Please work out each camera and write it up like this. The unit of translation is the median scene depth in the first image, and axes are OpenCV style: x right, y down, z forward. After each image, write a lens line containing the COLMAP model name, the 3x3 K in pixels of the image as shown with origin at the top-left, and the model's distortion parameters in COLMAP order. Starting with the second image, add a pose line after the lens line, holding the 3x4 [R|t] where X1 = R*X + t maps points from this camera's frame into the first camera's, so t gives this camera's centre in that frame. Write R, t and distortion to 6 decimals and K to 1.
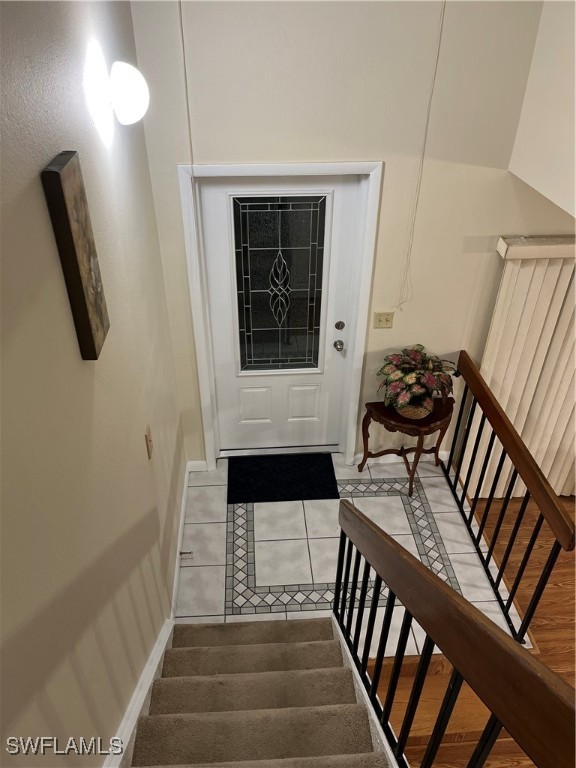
lens RADIAL K [[576.7, 0, 286.3], [0, 576.7, 381.4], [0, 0, 1]] dist [0.002125, -0.002289]
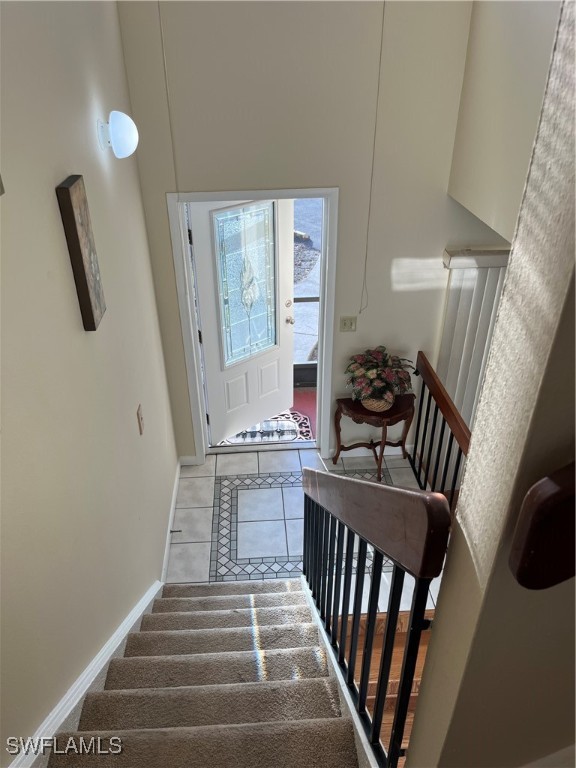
lens RADIAL K [[576.7, 0, 287.9], [0, 576.7, 386.8], [0, 0, 1]] dist [0.002125, -0.002289]
pose [[0.999958, -0.008638, -0.003173, 0.050528], [0.008480, 0.998866, -0.046859, 0.069970], [0.003575, 0.046830, 0.998896, -0.136472]]
